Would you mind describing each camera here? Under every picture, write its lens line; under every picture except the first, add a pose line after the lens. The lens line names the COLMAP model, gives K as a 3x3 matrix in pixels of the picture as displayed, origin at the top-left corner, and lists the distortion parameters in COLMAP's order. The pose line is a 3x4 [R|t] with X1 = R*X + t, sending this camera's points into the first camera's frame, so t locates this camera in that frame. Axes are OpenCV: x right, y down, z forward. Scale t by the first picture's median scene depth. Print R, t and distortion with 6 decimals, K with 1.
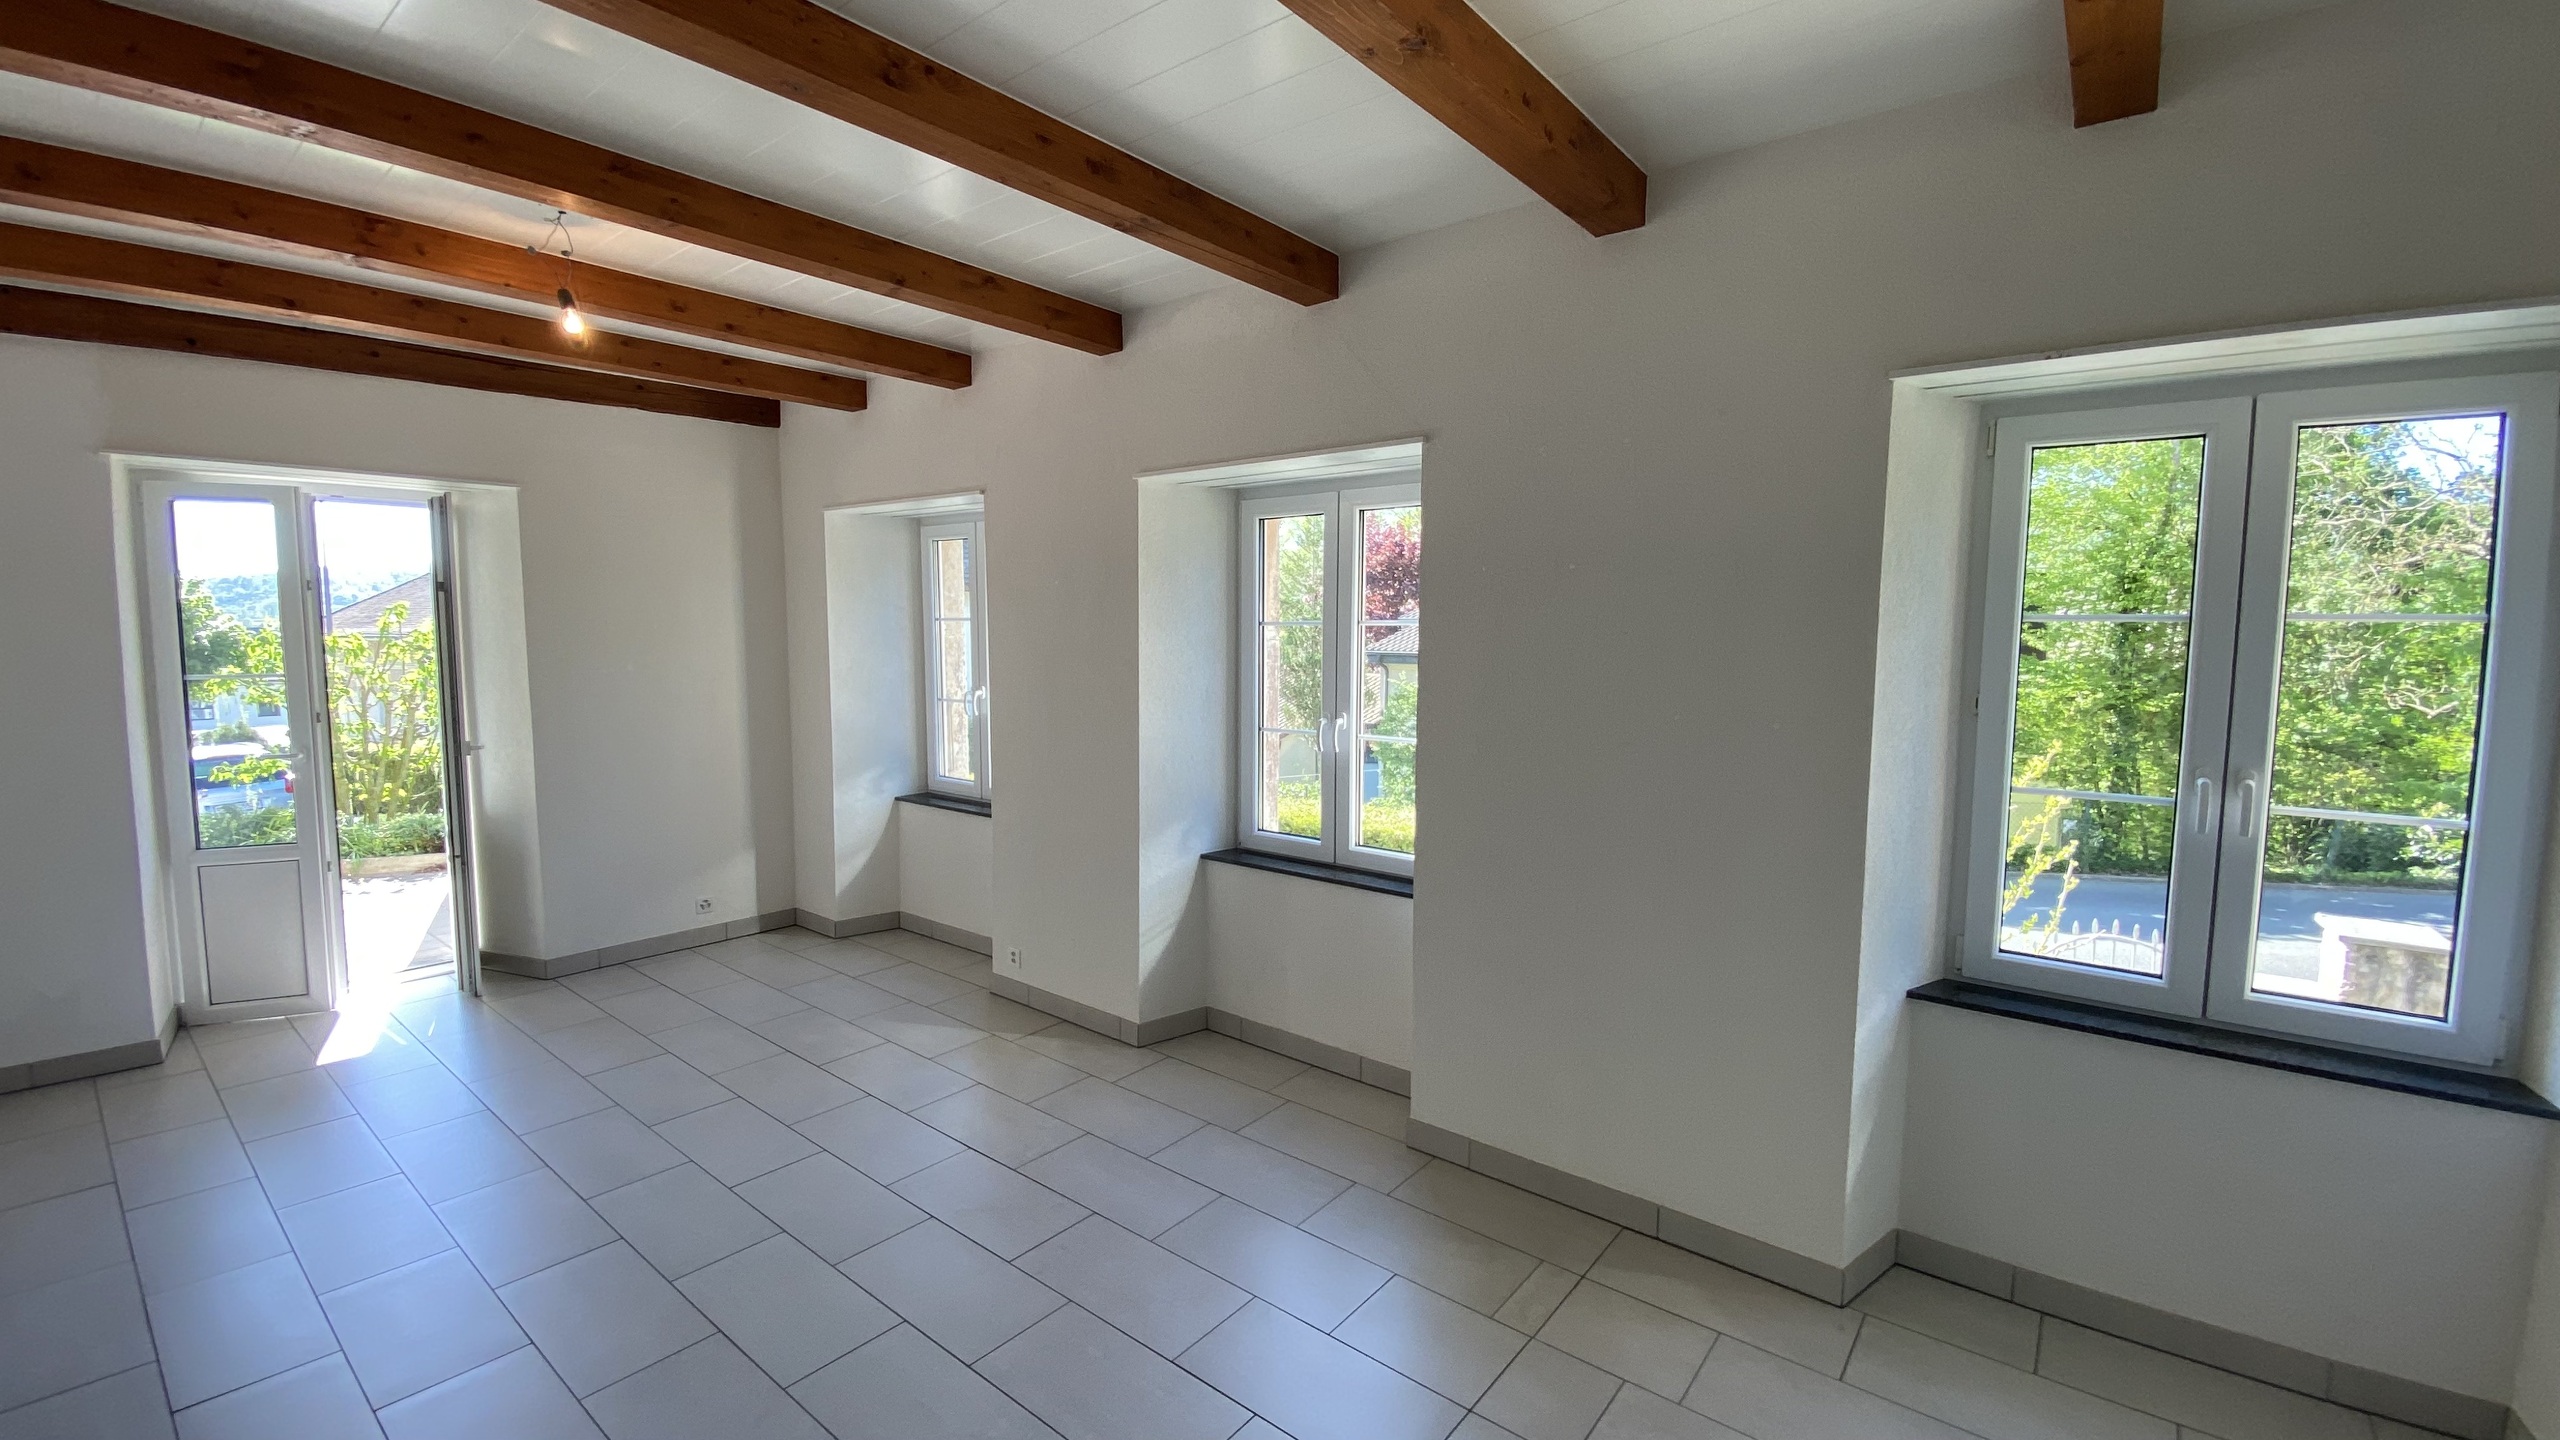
lens RADIAL K [[1036.9, 0, 1294.9], [0, 1036.9, 717.4], [0, 0, 1]] dist [-0.015261, -0.008150]
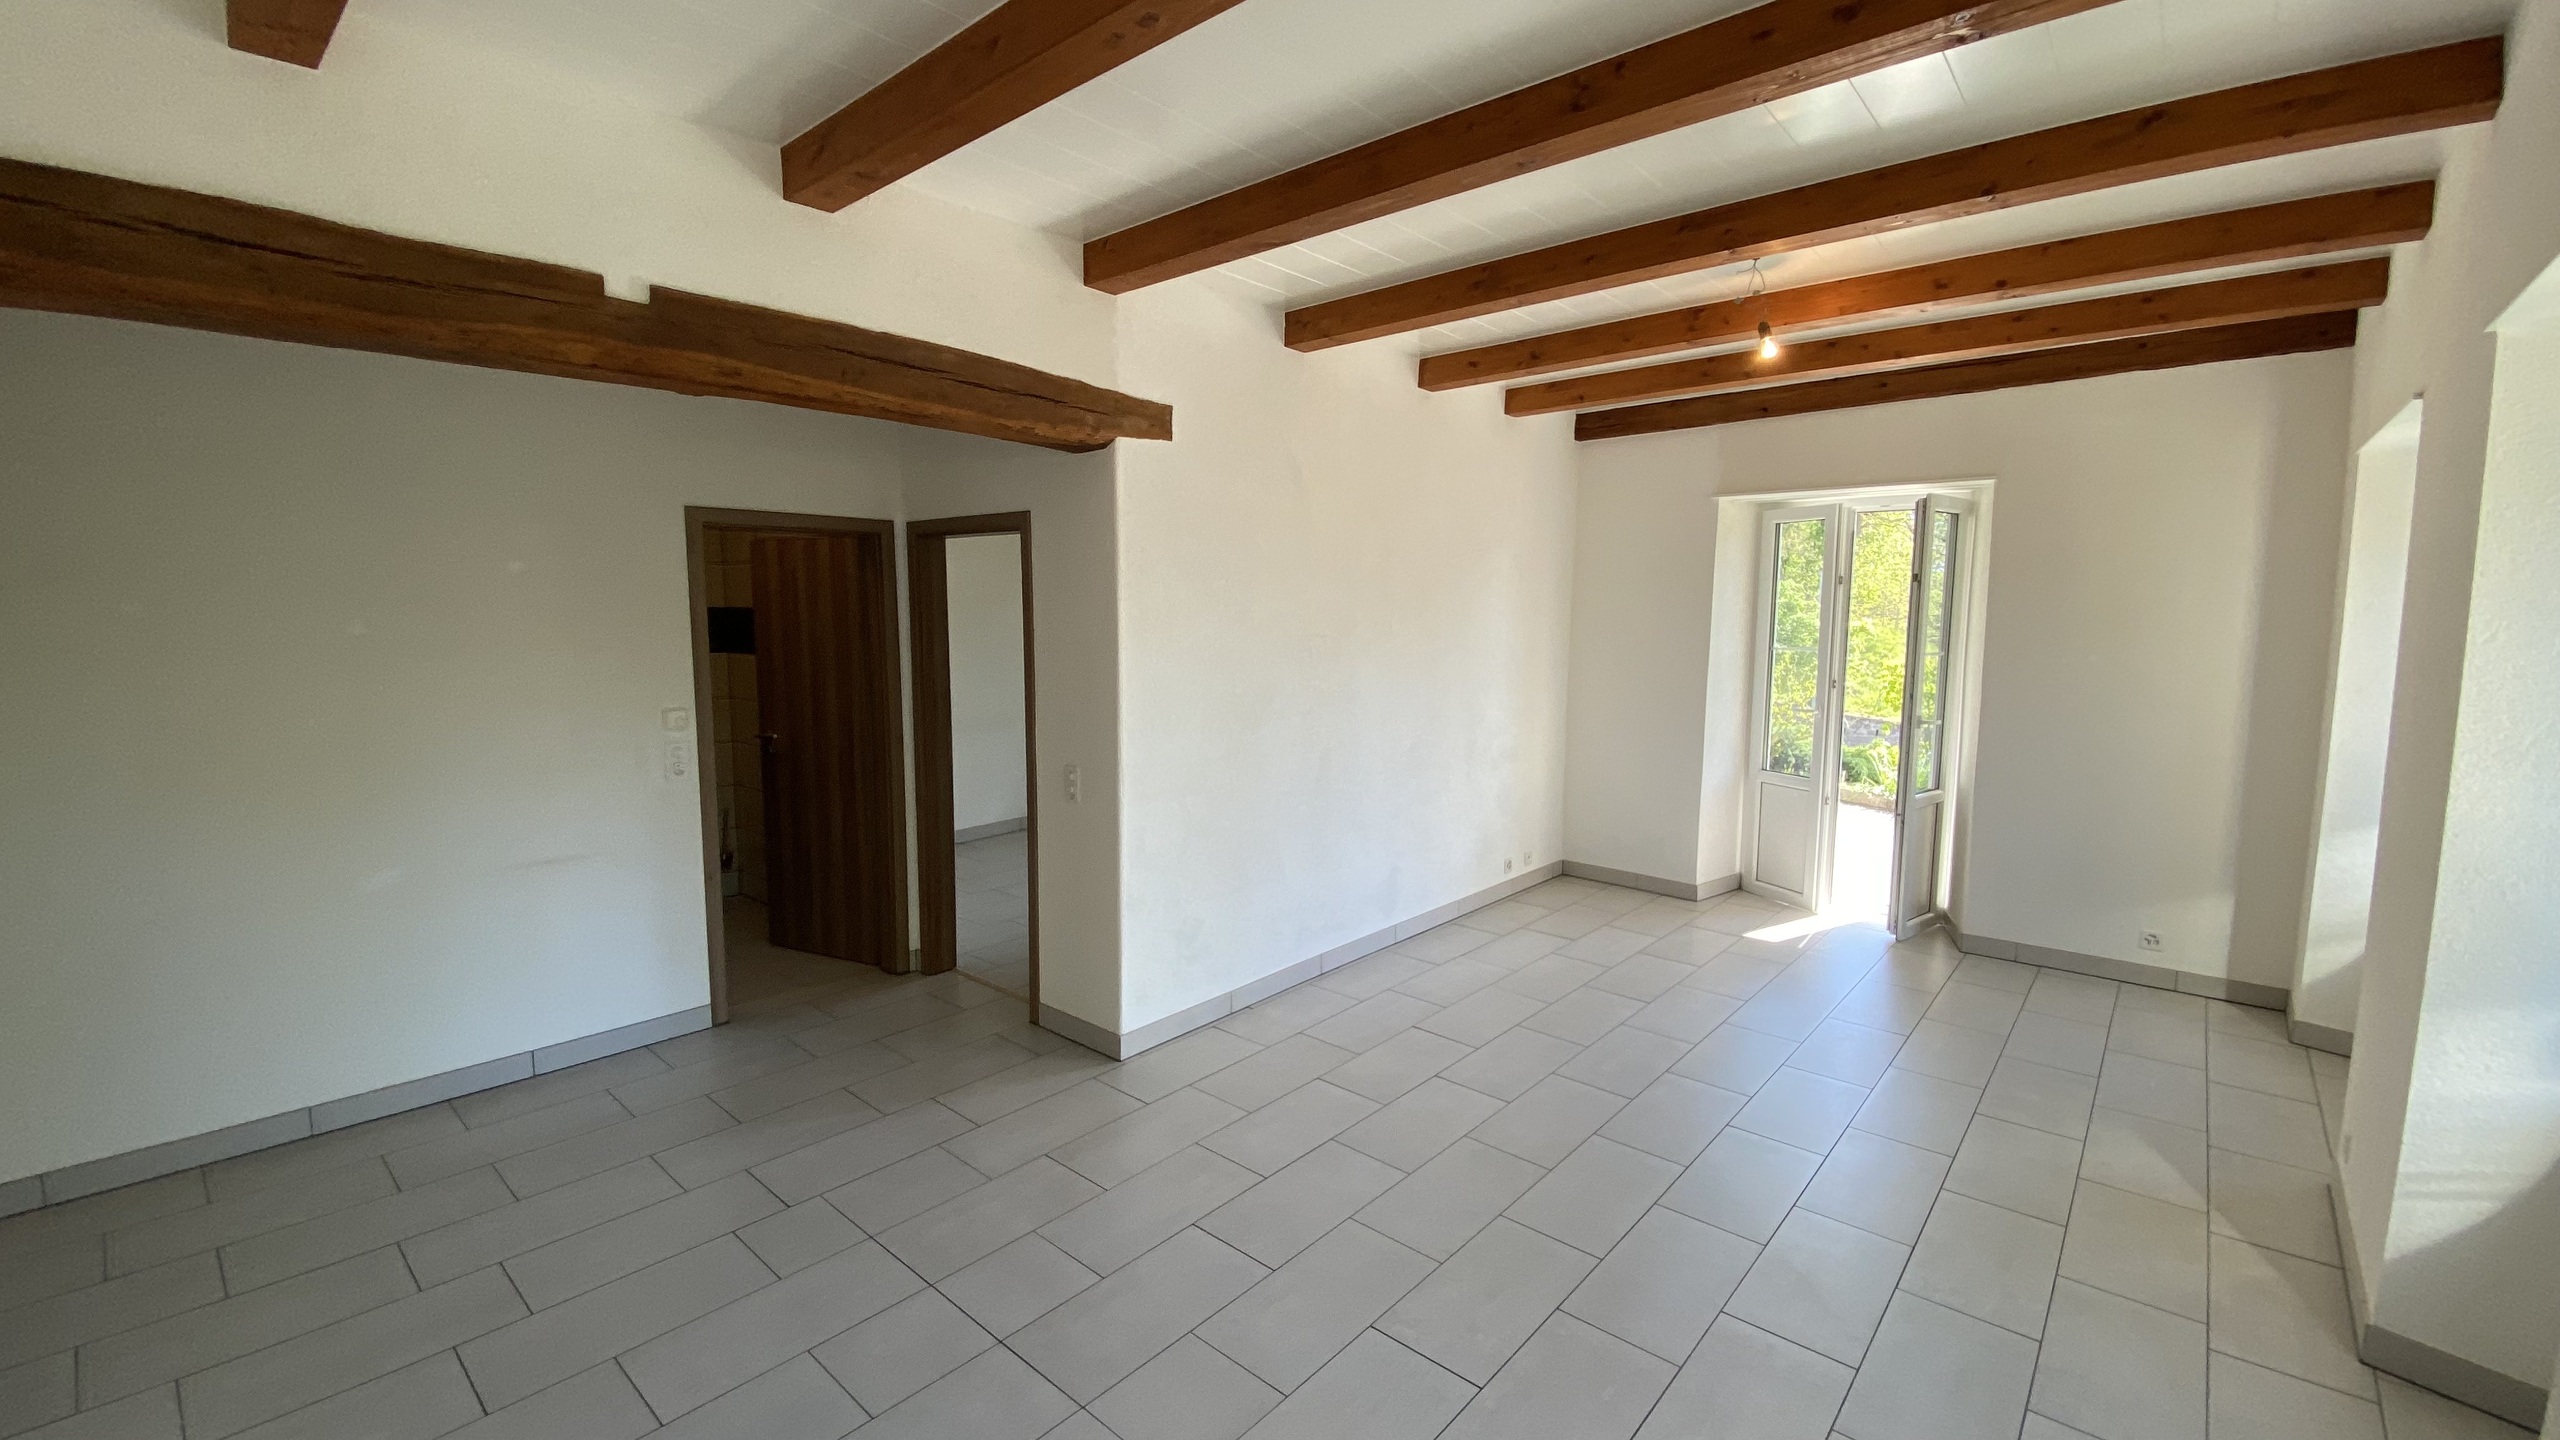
lens RADIAL K [[1036.9, 0, 1275.0], [0, 1036.9, 710.3], [0, 0, 1]] dist [-0.015261, -0.008150]
pose [[-0.080343, 0.091129, -0.992593, 0.404484], [-0.090274, 0.991054, 0.098294, -0.031969], [0.992671, 0.097503, -0.071398, 0.425222]]
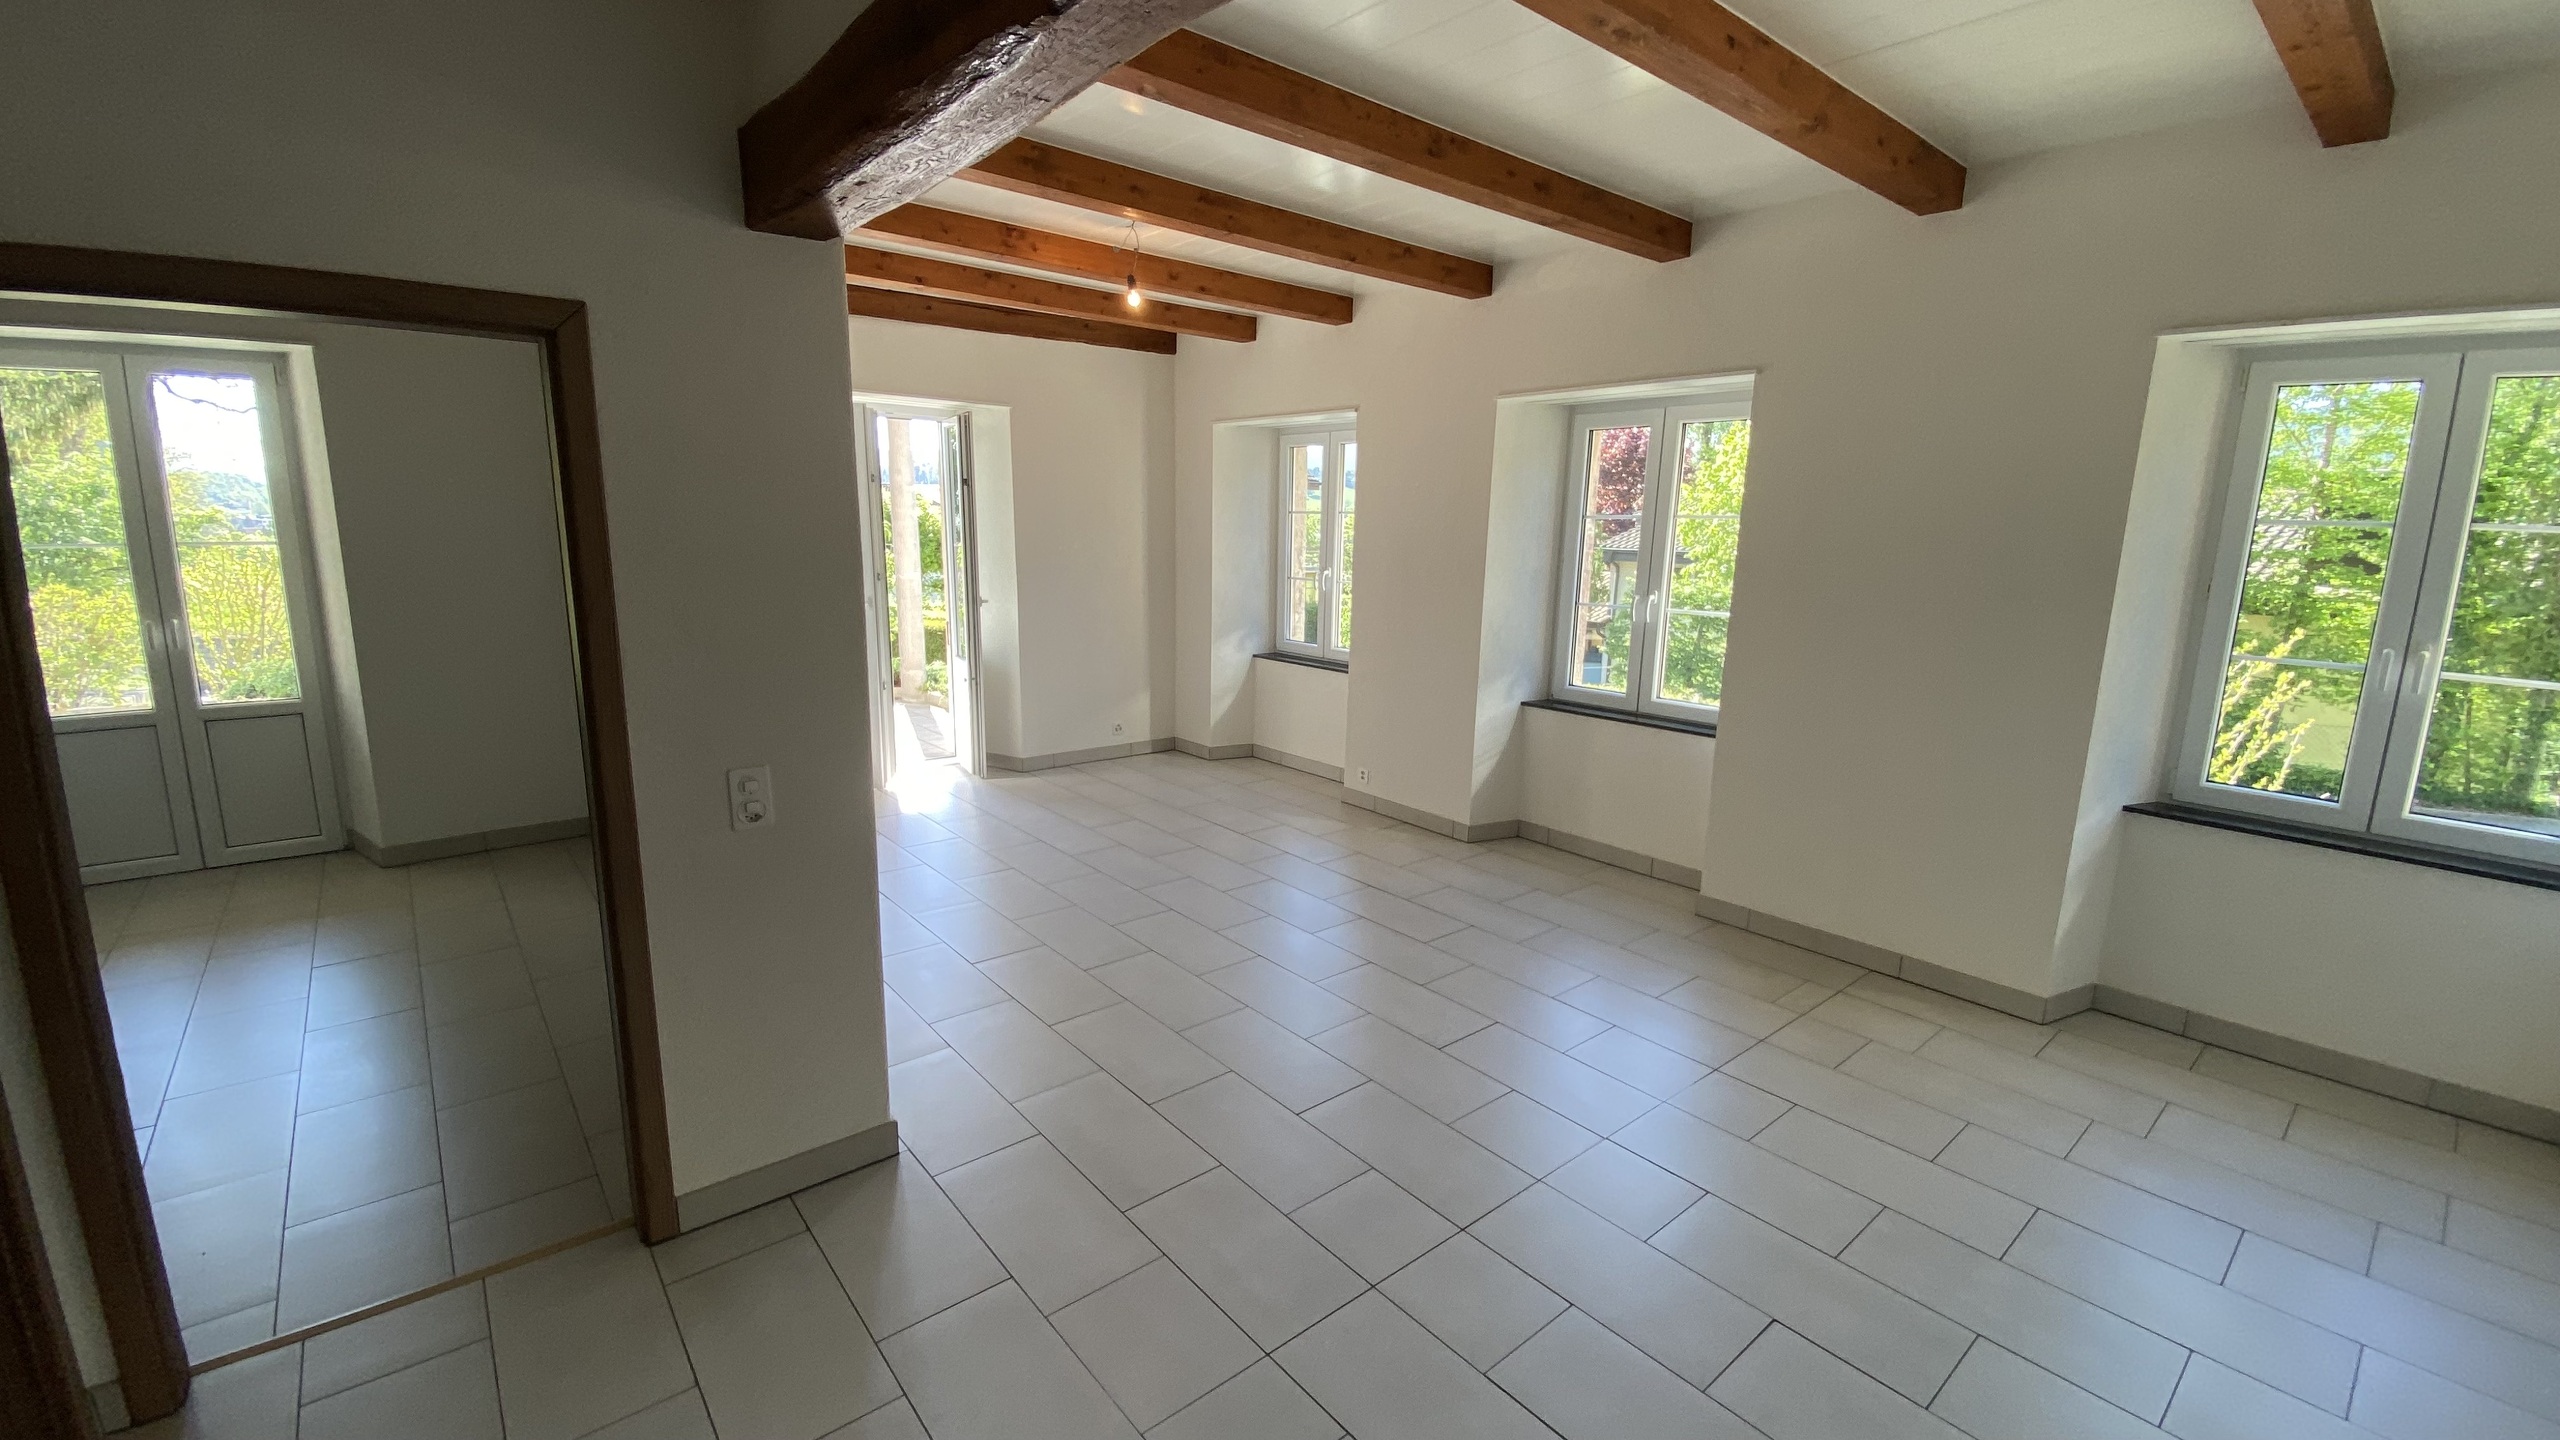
lens RADIAL K [[1036.9, 0, 1273.5], [0, 1036.9, 725.6], [0, 0, 1]] dist [-0.015261, -0.008150]
pose [[0.976830, 0.053228, -0.207290, -0.136197], [-0.030763, 0.993441, 0.110127, 0.035008], [0.211792, -0.101198, 0.972061, -0.329723]]
